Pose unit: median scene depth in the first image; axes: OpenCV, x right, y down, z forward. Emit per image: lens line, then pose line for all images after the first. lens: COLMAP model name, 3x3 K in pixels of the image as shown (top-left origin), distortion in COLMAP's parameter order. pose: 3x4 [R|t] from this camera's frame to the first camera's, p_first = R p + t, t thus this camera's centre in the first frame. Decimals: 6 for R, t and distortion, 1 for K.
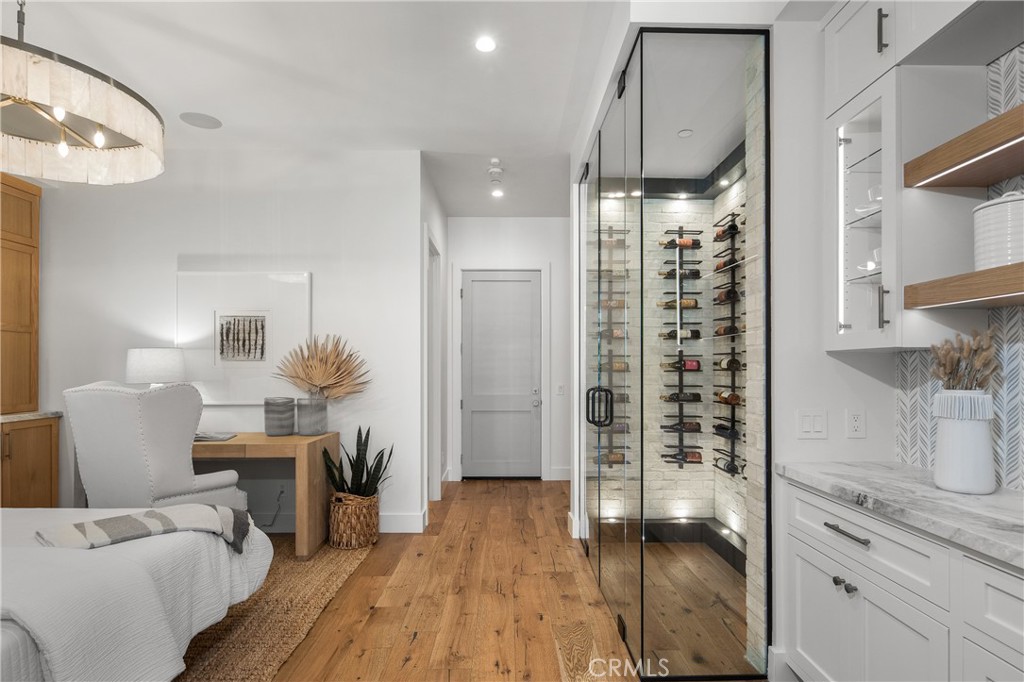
lens RADIAL K [[520.2, 0, 516.0], [0, 520.2, 364.1], [0, 0, 1]] dist [0.000185, -0.000445]
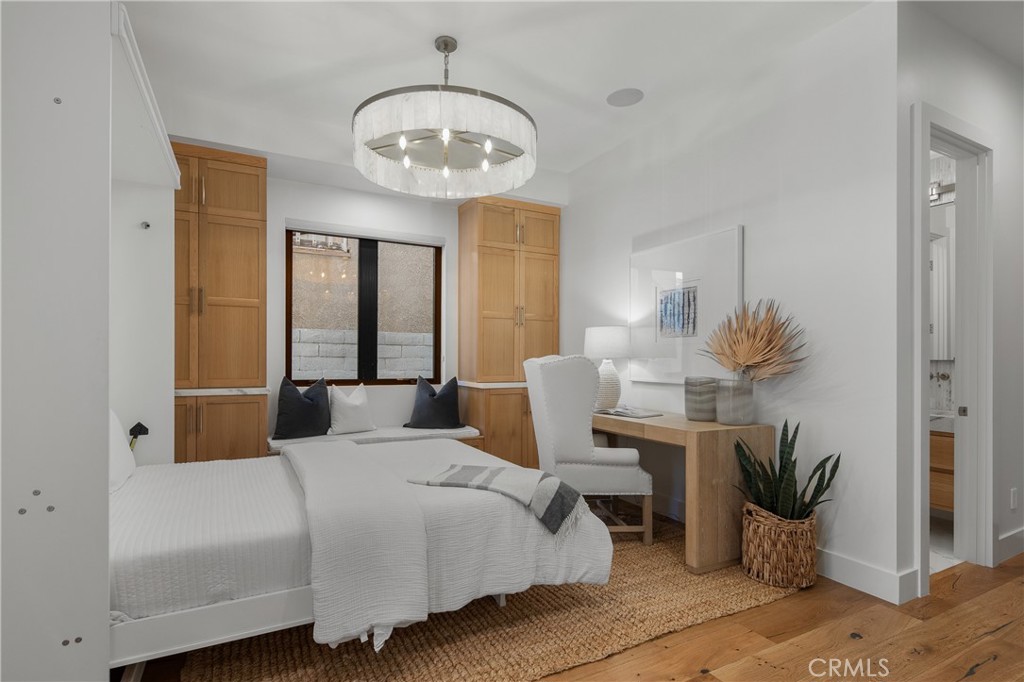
lens RADIAL K [[511.1, 0, 512.5], [0, 511.1, 355.2], [0, 0, 1]] dist [0.001658, -0.000605]
pose [[0.448576, -0.003876, -0.893736, 0.166691], [-0.001089, 0.999987, -0.004884, 0.032395], [0.893744, 0.003164, 0.448566, 0.333384]]
